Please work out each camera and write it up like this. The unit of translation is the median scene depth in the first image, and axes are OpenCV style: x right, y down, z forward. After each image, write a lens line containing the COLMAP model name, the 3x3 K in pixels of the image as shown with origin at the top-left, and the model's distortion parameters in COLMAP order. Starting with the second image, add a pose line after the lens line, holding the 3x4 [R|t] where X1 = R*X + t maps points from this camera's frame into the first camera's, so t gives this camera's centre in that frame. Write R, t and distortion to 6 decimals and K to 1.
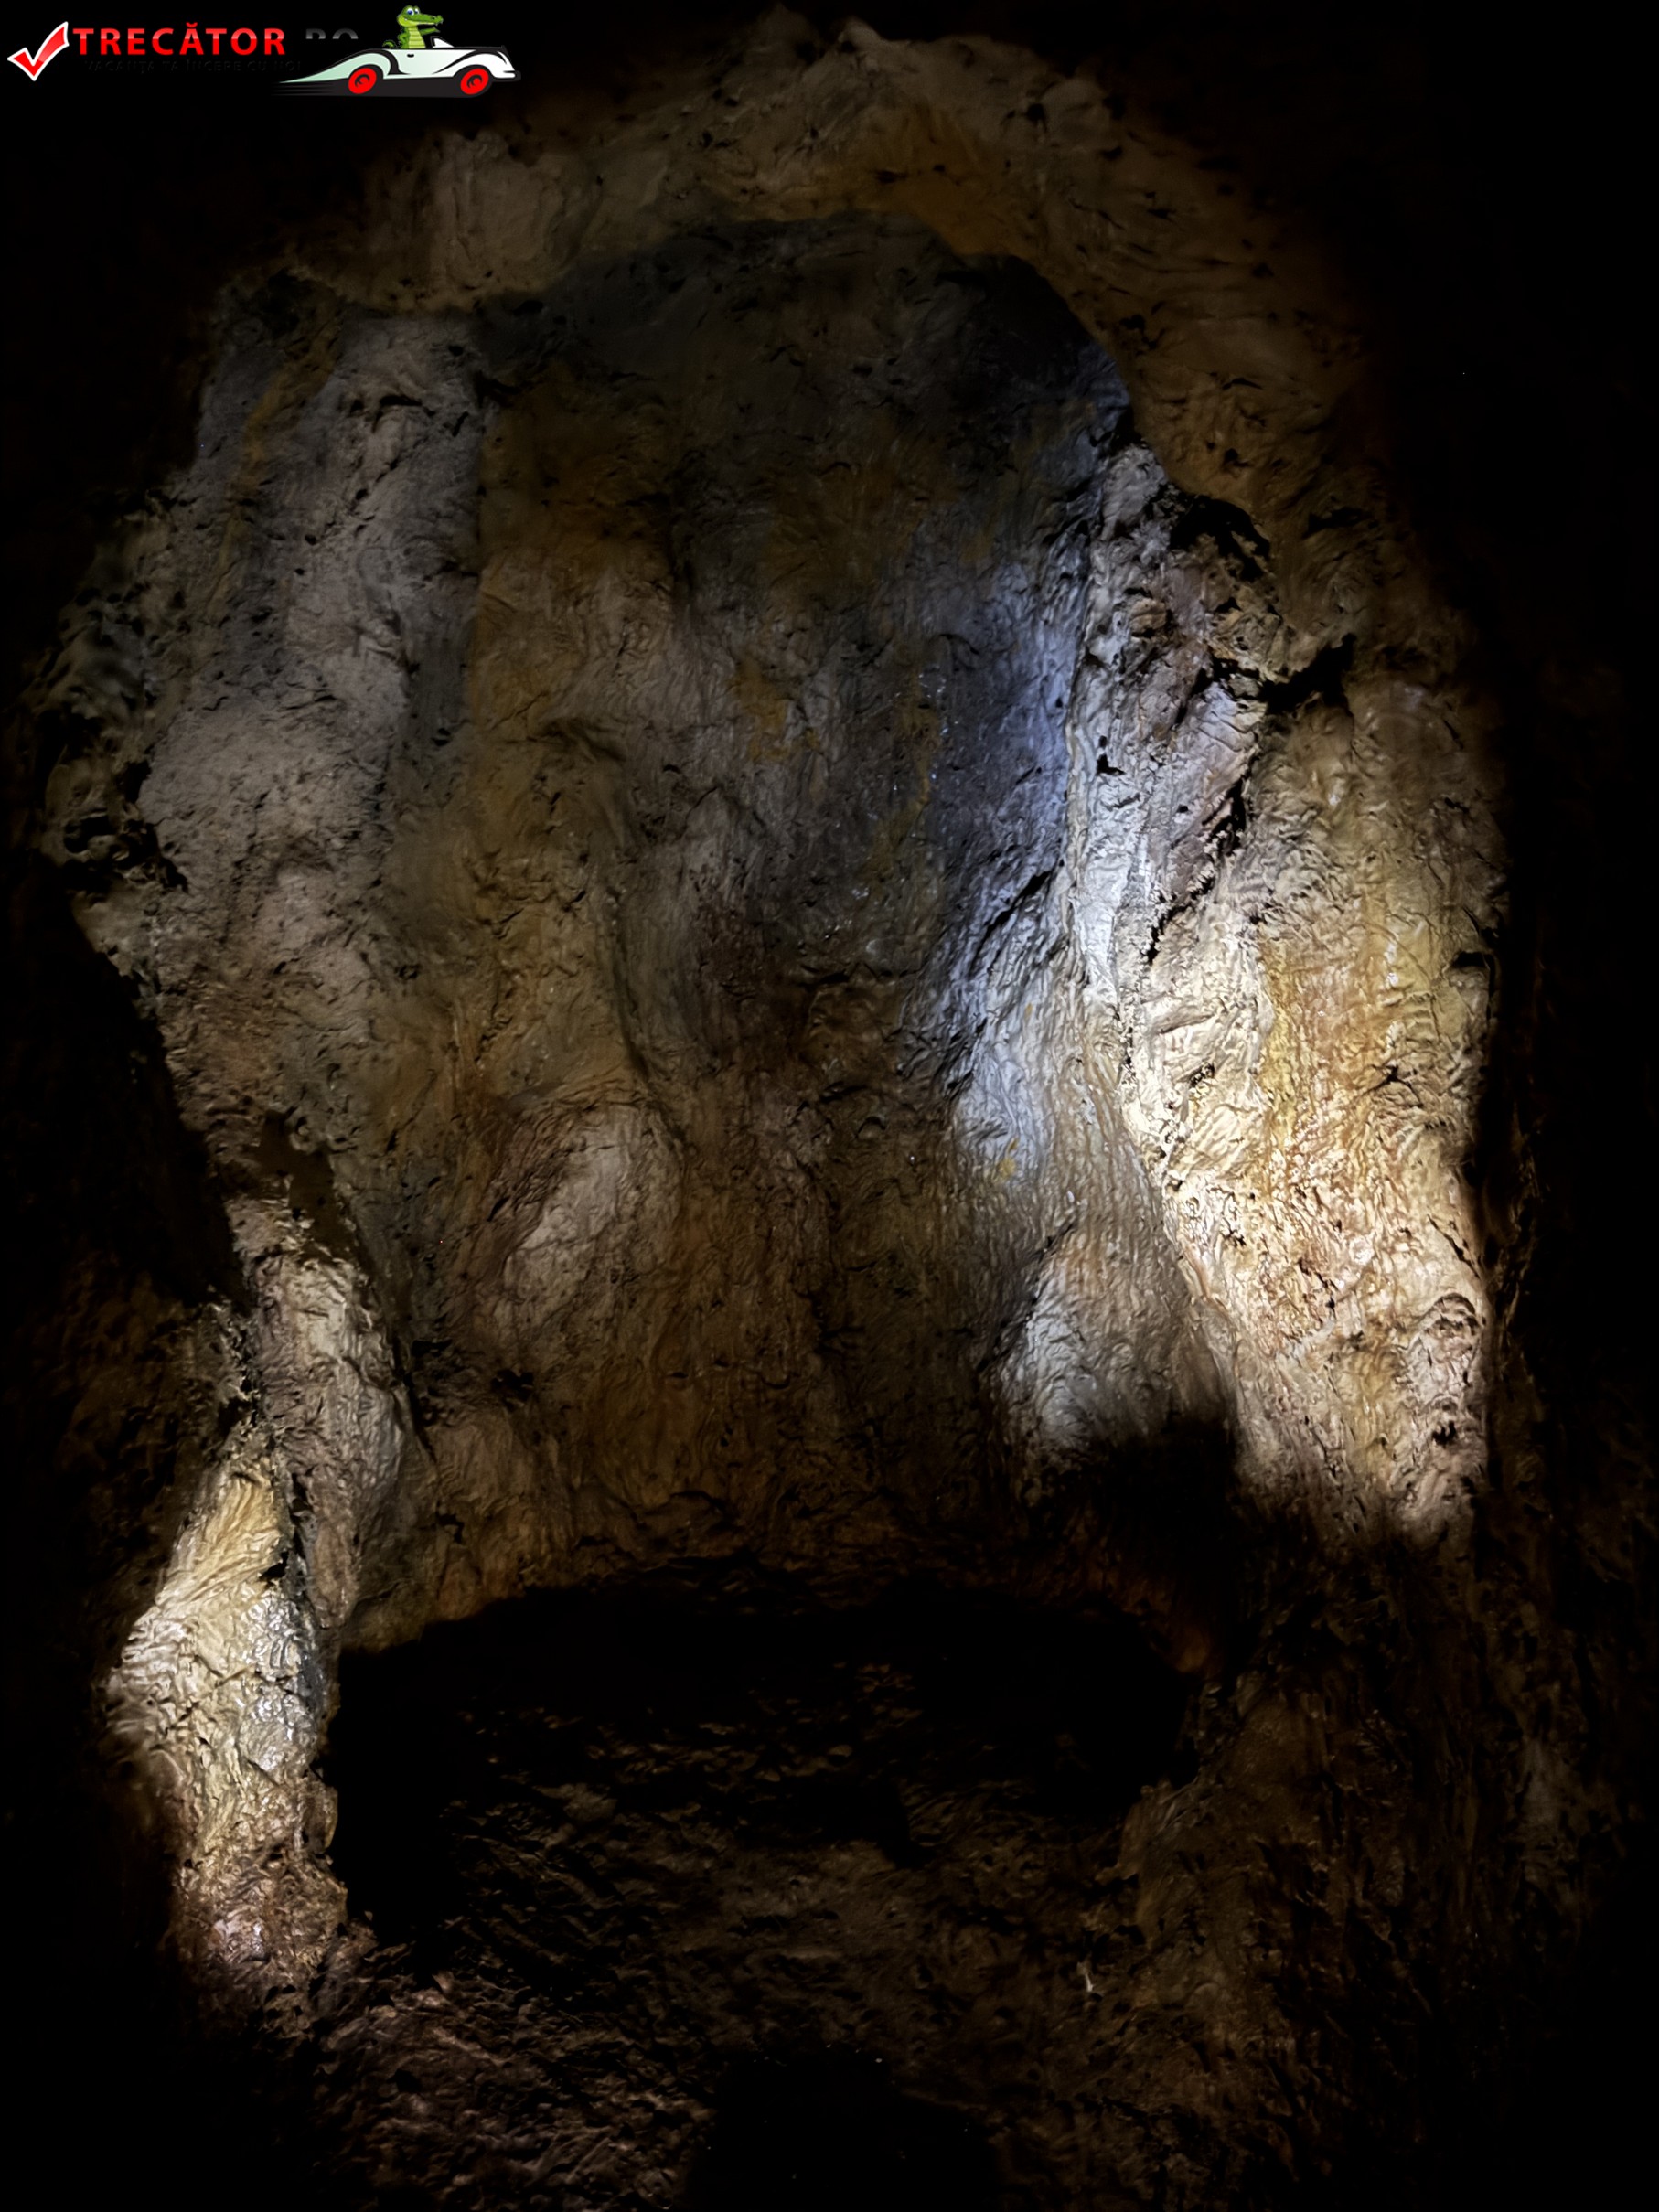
lens RADIAL K [[1572.0, 0, 829.8], [0, 1572.0, 1118.8], [0, 0, 1]] dist [0.040292, -0.065503]
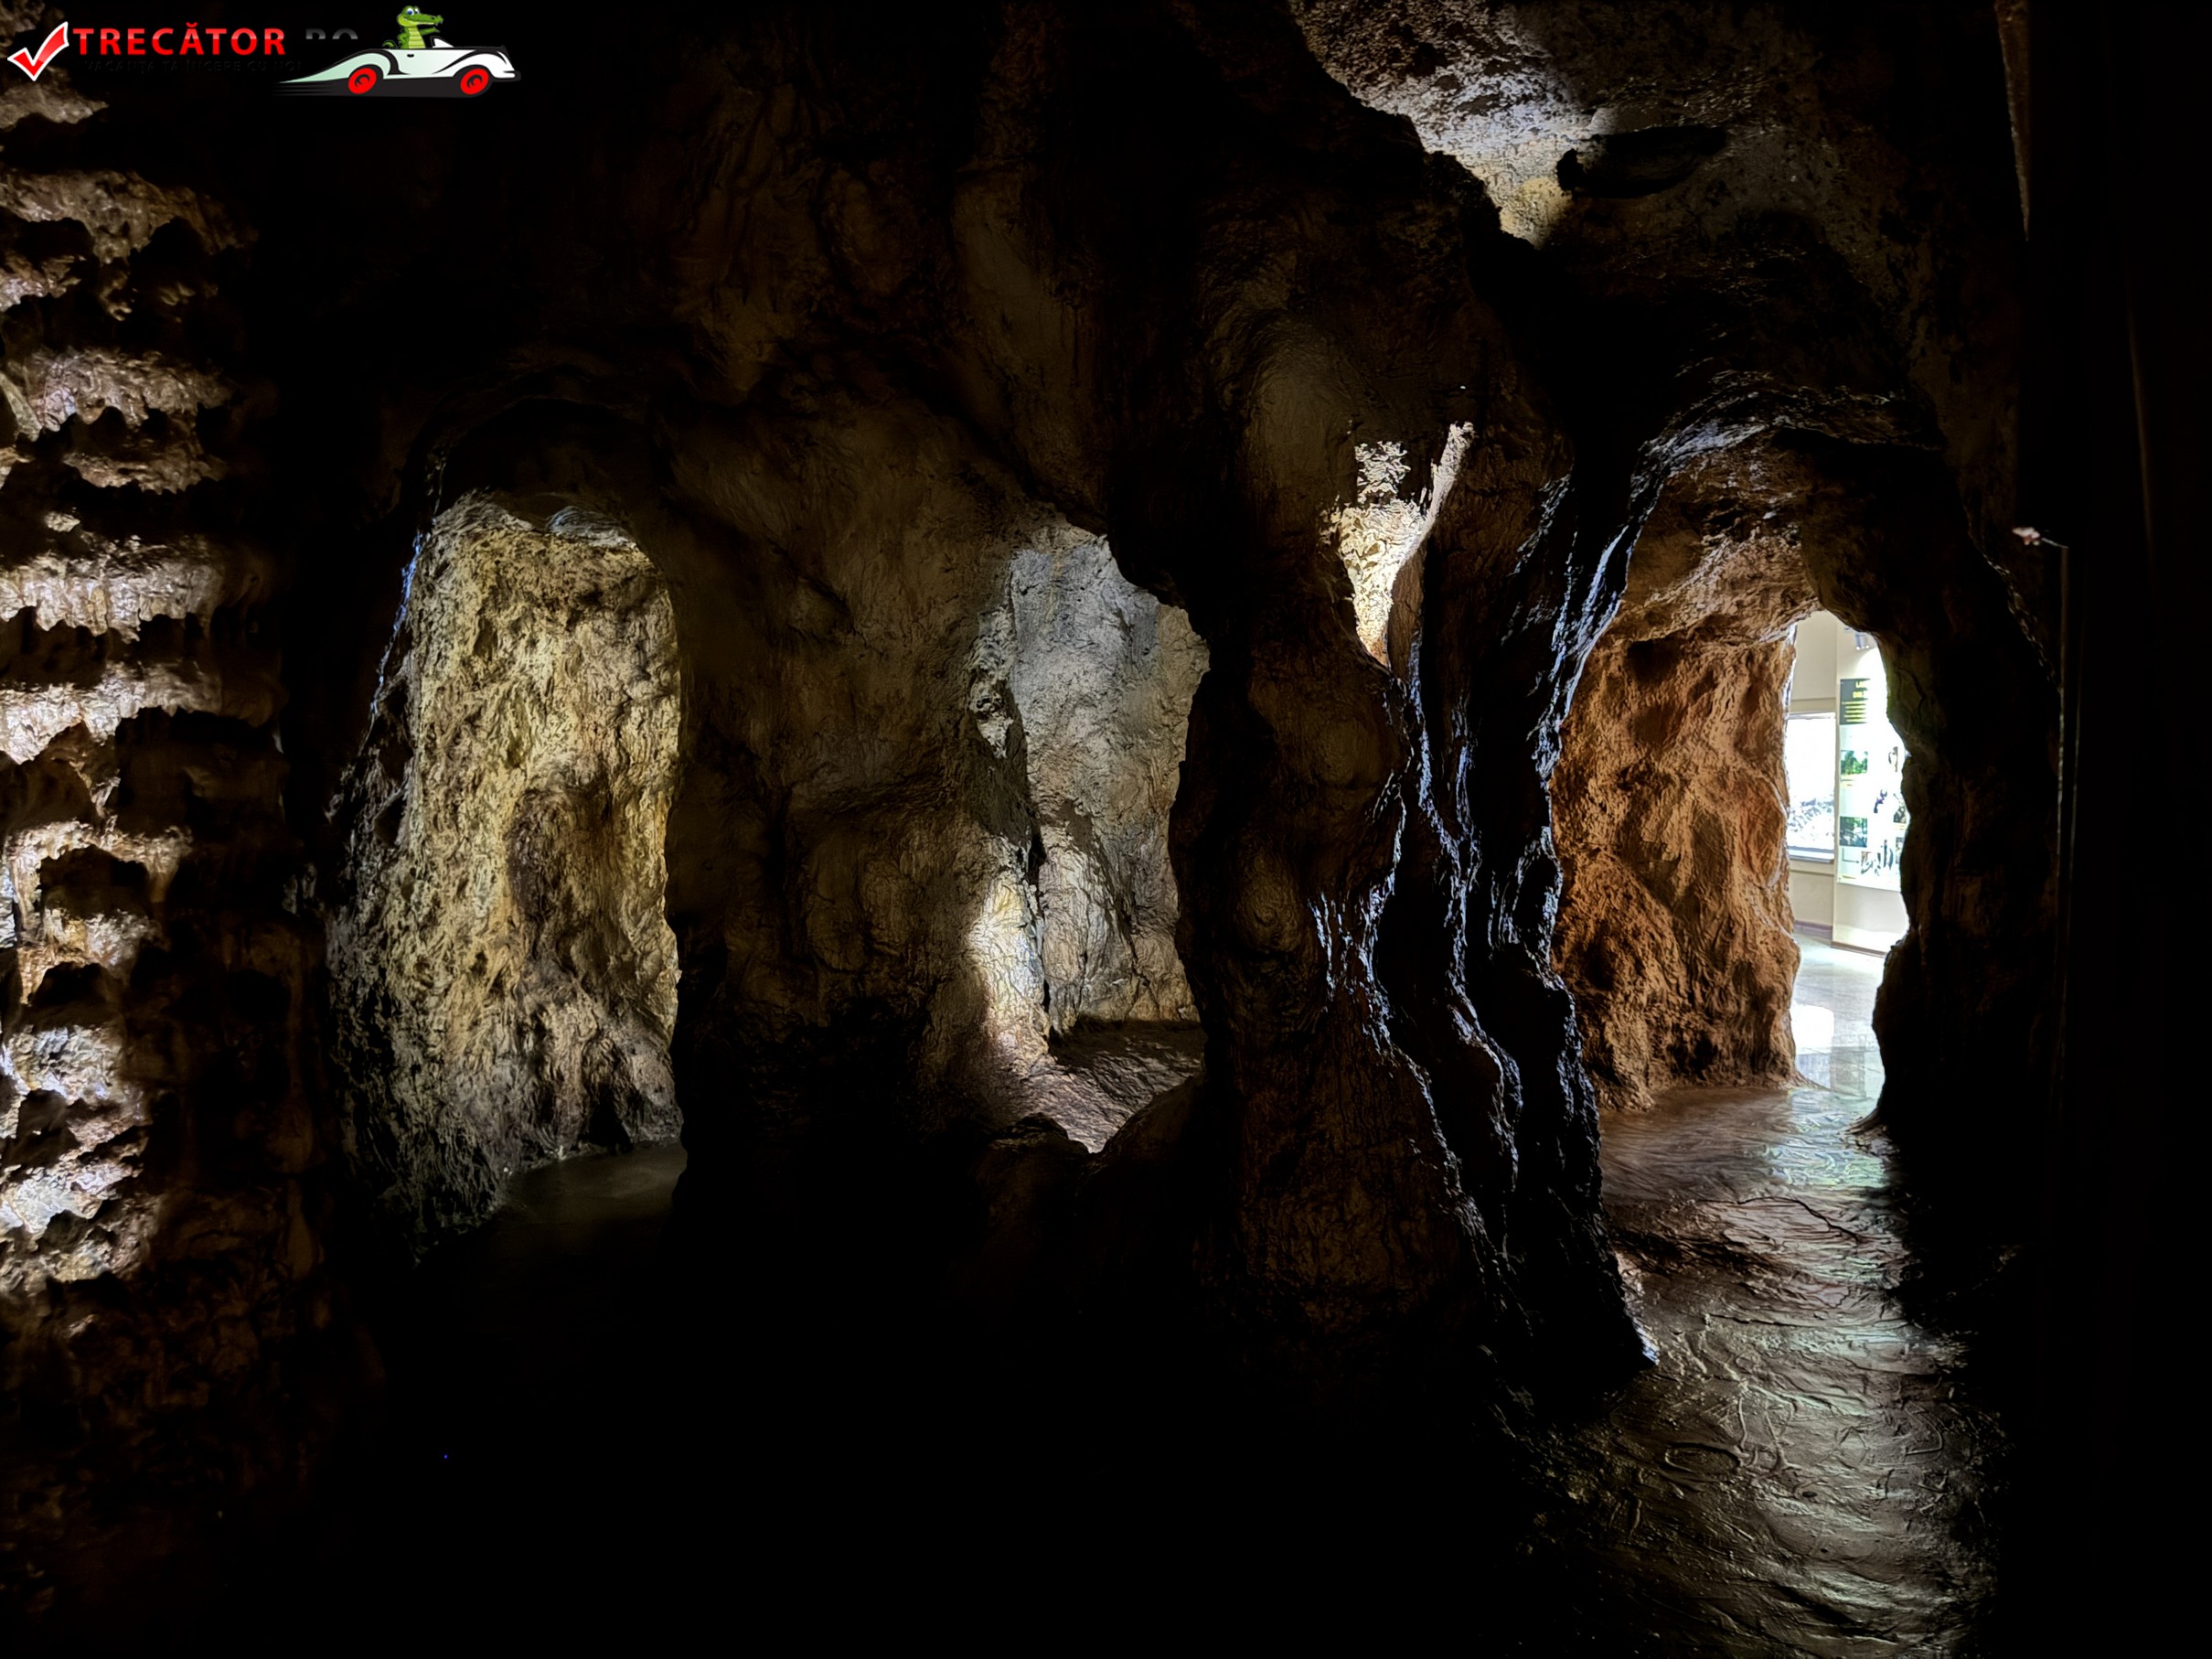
lens RADIAL K [[1572.0, 0, 1106.2], [0, 1572.0, 825.4], [0, 0, 1]] dist [0.040292, -0.065503]
pose [[0.867264, 0.014973, -0.497623, 1.003436], [-0.044080, 0.997931, -0.046797, 0.158623], [0.495893, 0.062521, 0.866130, -1.234730]]
